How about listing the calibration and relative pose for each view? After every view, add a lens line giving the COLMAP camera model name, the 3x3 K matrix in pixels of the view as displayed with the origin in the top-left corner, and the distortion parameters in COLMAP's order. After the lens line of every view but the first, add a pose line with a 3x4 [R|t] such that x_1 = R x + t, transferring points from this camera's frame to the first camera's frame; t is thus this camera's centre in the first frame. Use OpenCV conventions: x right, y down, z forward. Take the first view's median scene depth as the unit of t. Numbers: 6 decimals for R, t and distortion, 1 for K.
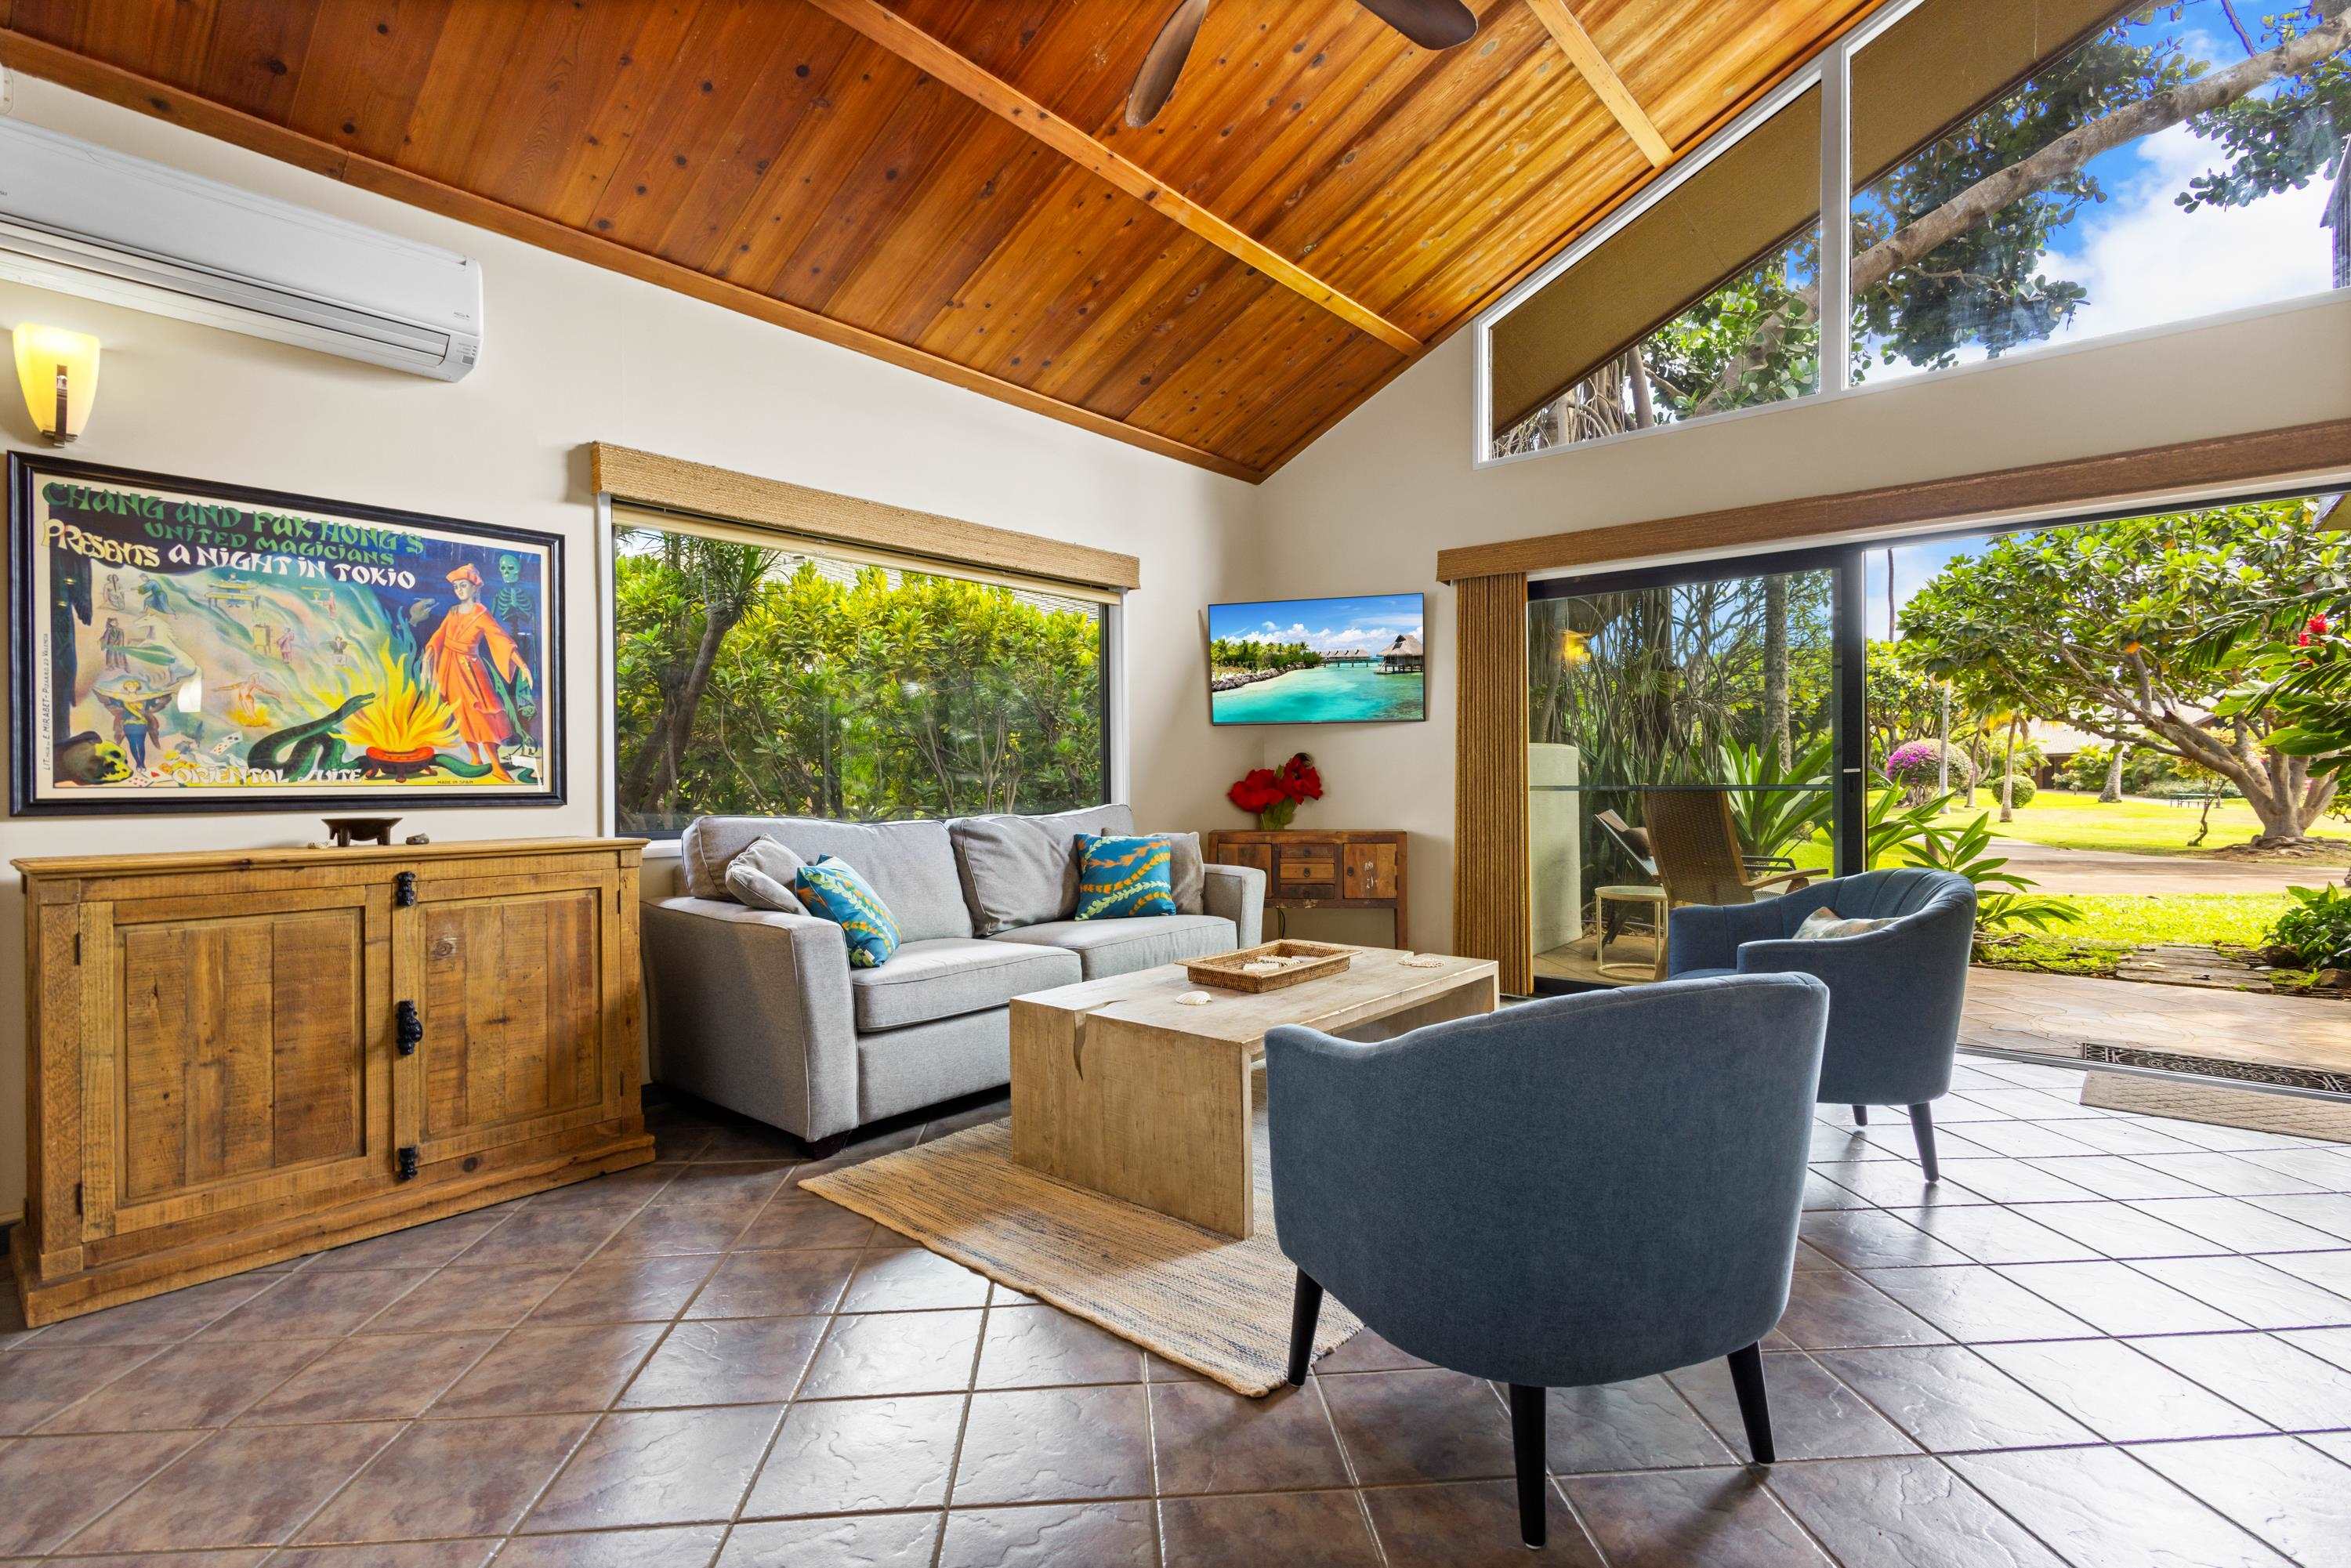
lens RADIAL K [[1091.7, 0, 1165.8], [0, 1091.7, 782.6], [0, 0, 1]] dist [0.007954, -0.002625]
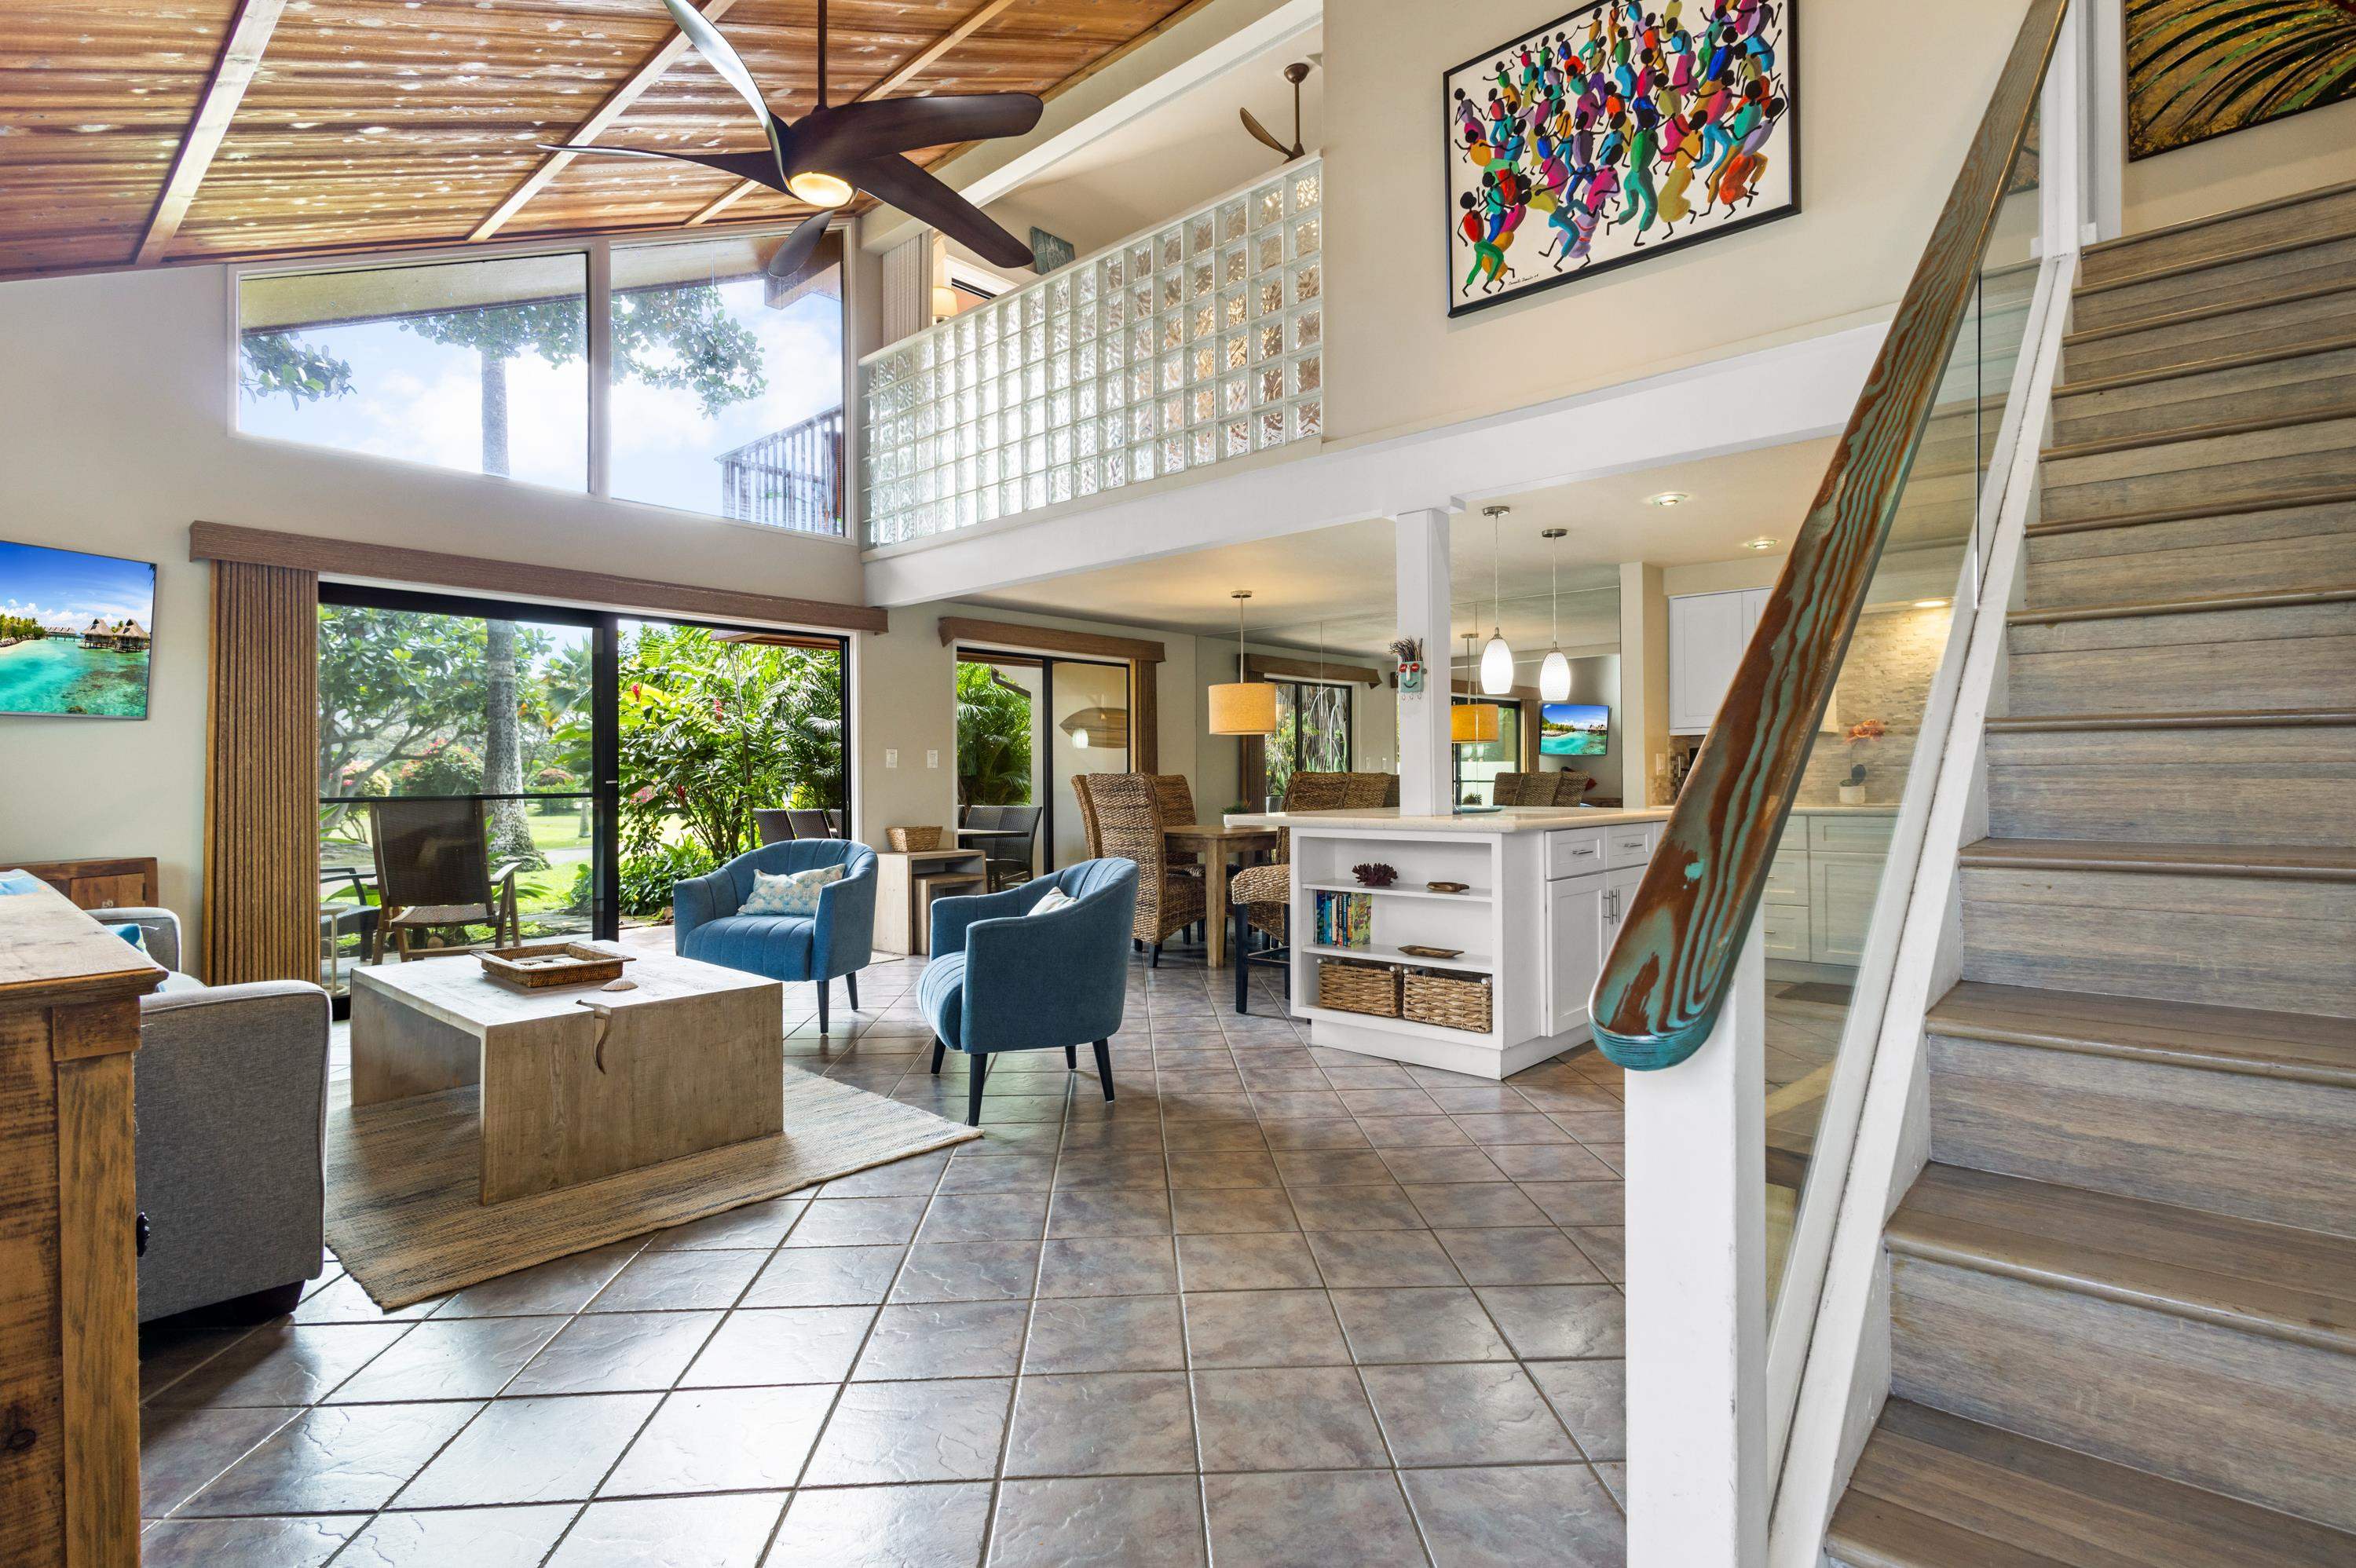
lens RADIAL K [[1094.0, 0, 1172.5], [0, 1094.0, 775.3], [0, 0, 1]] dist [0.007954, -0.002625]
pose [[0.022025, 0.015440, 0.999638, -1.020416], [0.009736, 0.999830, -0.015658, 0.006503], [-0.999710, 0.010077, 0.021871, 0.389515]]
